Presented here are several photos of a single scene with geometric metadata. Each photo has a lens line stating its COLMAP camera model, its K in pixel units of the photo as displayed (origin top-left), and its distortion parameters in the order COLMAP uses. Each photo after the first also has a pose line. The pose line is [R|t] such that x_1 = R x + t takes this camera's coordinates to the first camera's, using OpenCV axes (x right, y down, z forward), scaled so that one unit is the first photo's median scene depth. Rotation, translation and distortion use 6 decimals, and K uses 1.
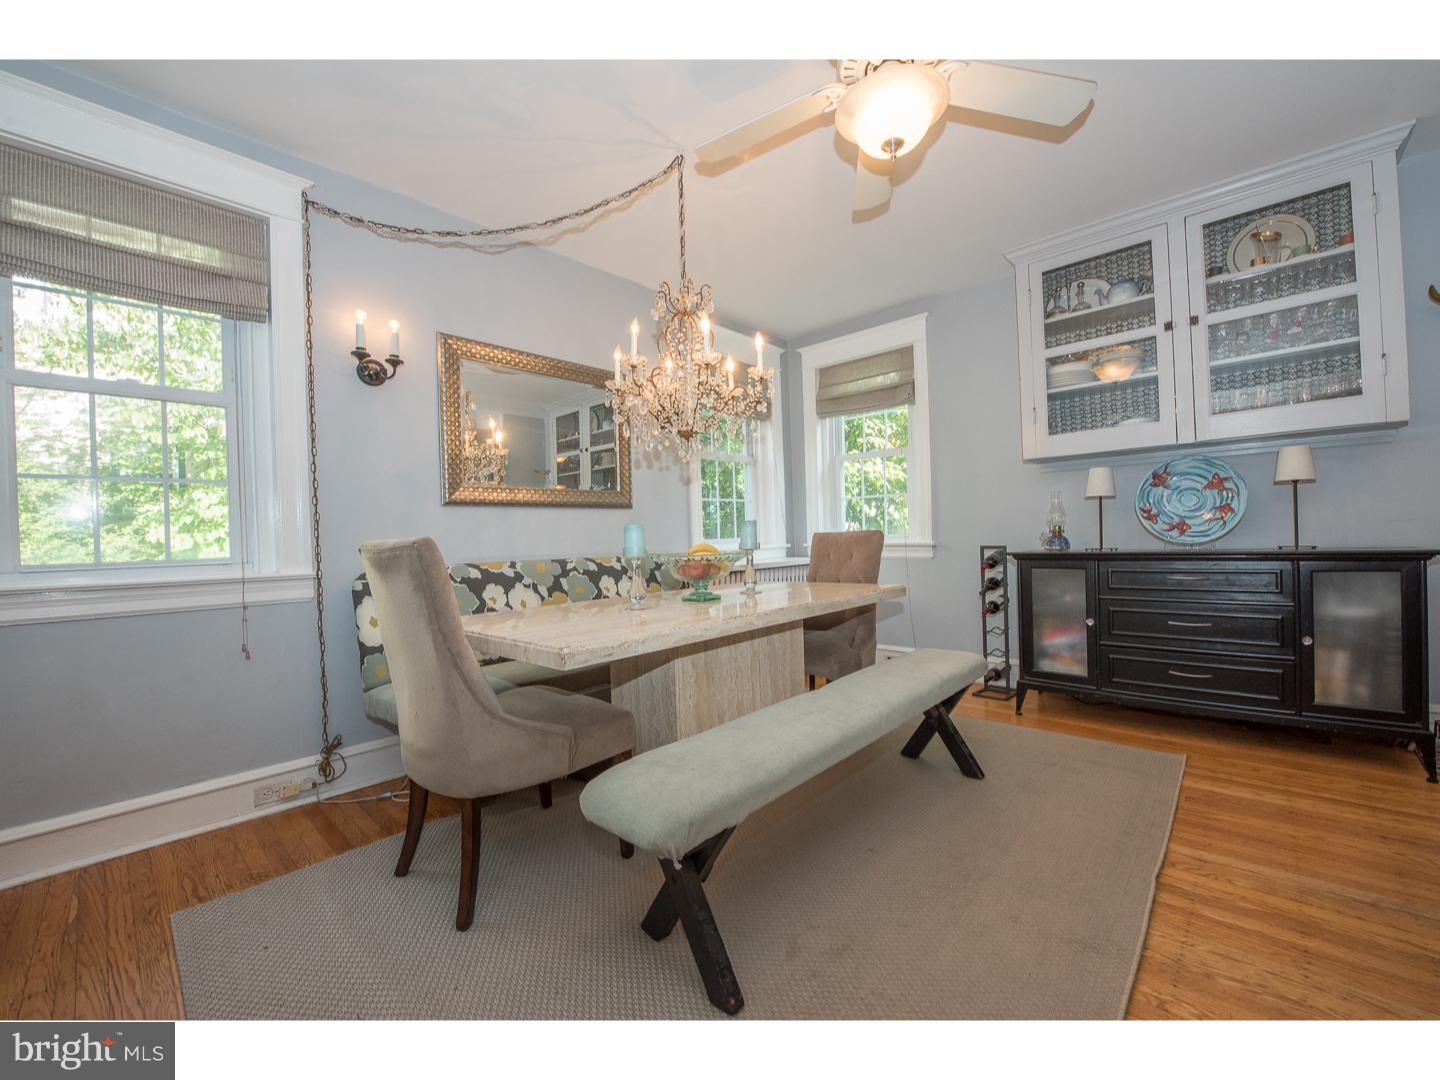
lens RADIAL K [[579.0, 0, 717.5], [0, 579.0, 537.1], [0, 0, 1]] dist [-0.015612, -0.000743]
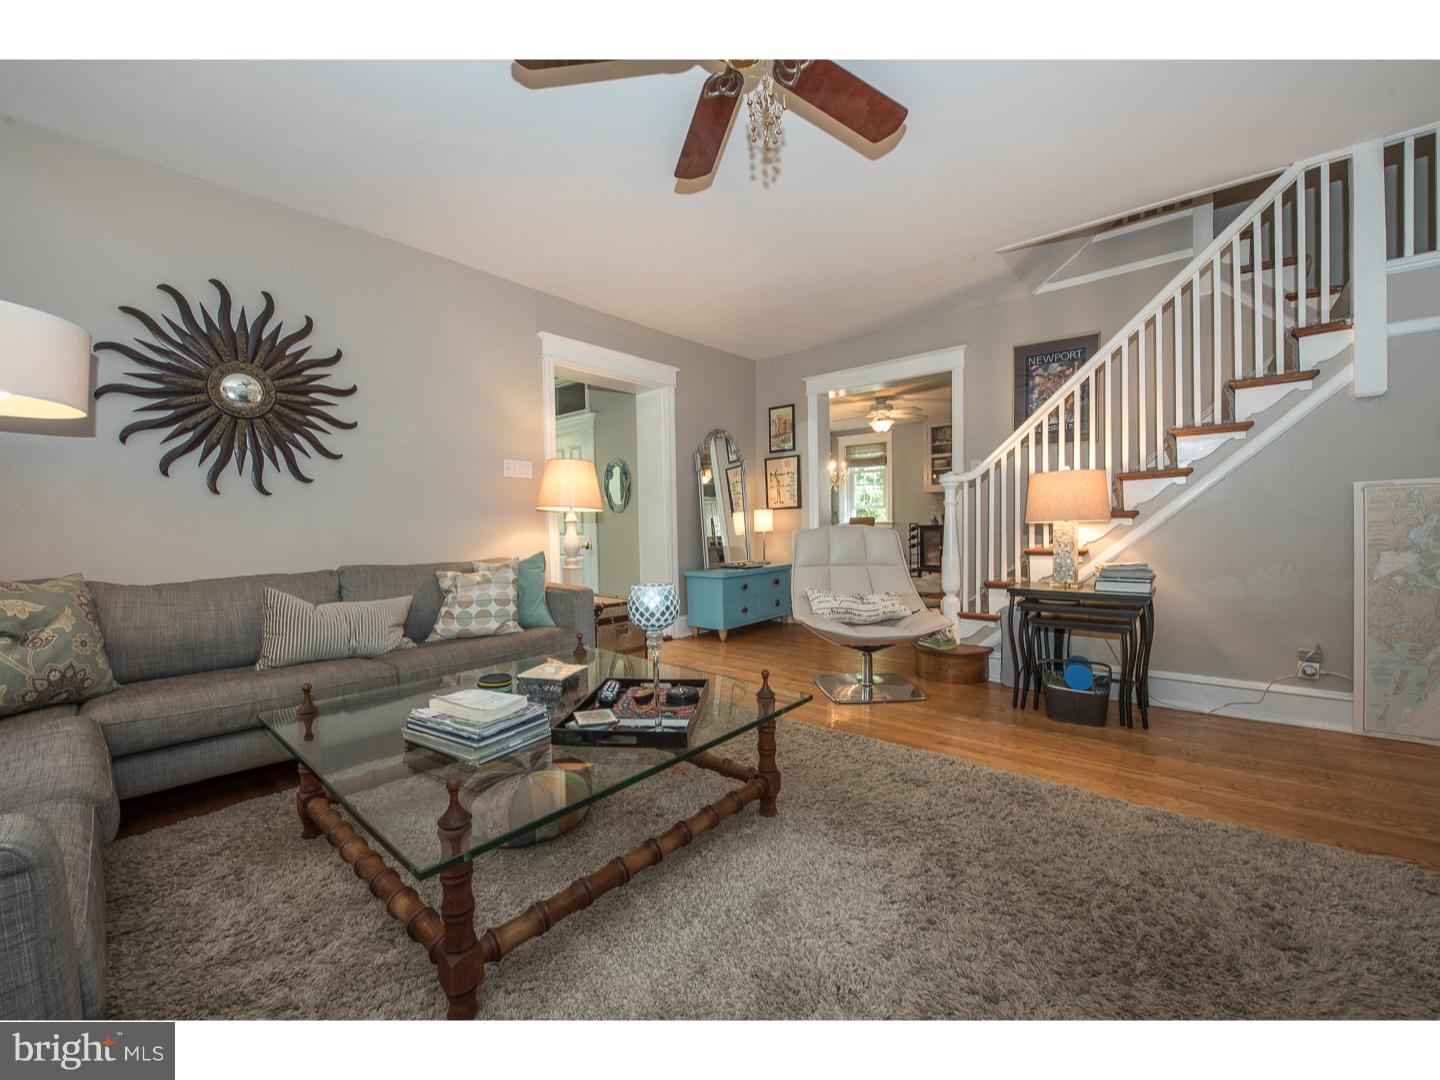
lens RADIAL K [[579.0, 0, 731.0], [0, 579.0, 531.1], [0, 0, 1]] dist [-0.015612, -0.000743]
pose [[0.997751, 0.017242, 0.064769, -0.190619], [-0.018253, 0.999720, 0.015057, 0.009003], [-0.064491, -0.016205, 0.997787, -0.567322]]
